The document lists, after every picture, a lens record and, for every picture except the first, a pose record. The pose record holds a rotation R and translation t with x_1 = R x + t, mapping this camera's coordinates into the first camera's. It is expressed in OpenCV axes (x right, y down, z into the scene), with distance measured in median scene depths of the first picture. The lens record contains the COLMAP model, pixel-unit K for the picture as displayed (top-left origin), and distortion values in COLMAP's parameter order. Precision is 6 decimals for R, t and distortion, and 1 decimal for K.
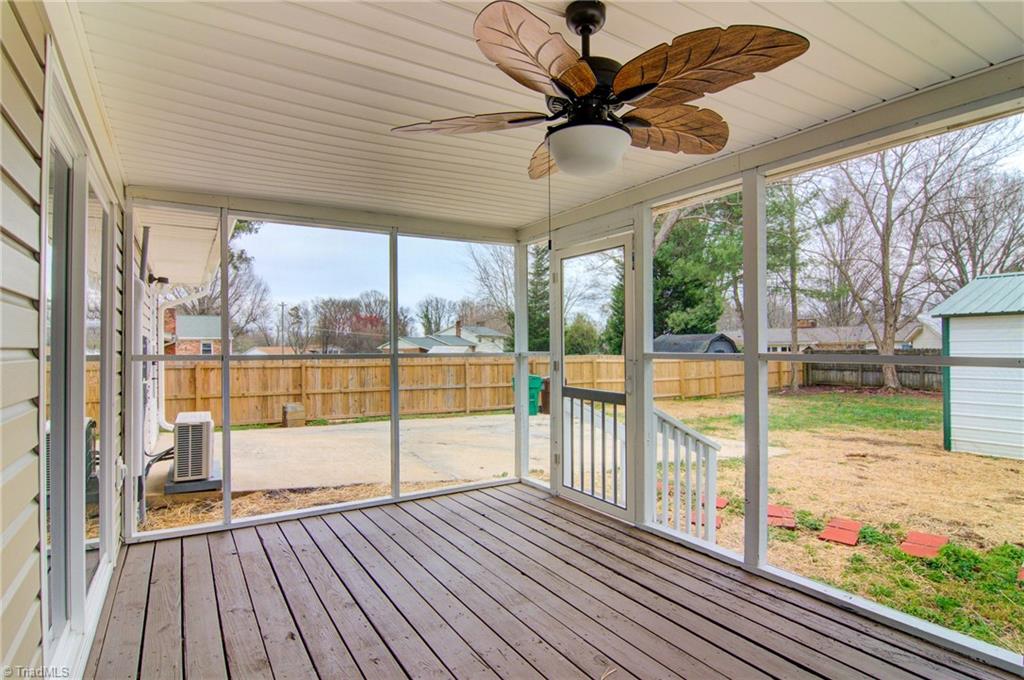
lens RADIAL K [[544.1, 0, 514.5], [0, 544.1, 343.1], [0, 0, 1]] dist [-0.003107, -0.010082]
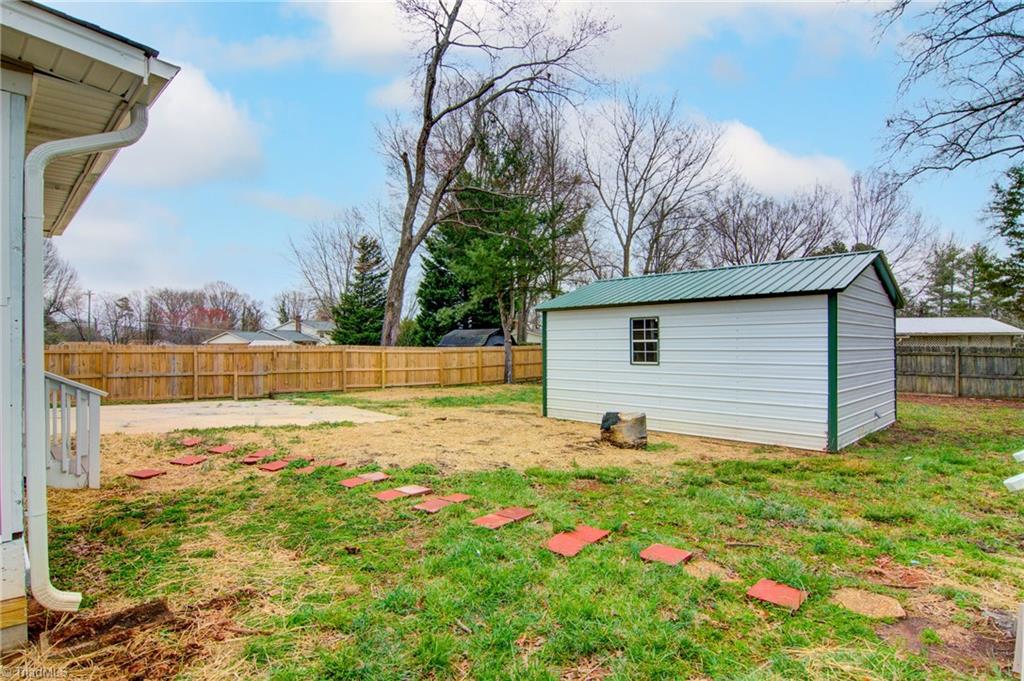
lens RADIAL K [[544.1, 0, 510.7], [0, 544.1, 340.8], [0, 0, 1]] dist [-0.003107, -0.010082]
pose [[0.973407, 0.007387, 0.228961, 0.181453], [-0.007431, 0.999972, -0.000669, 0.009318], [-0.228960, -0.001050, 0.973435, -0.091627]]
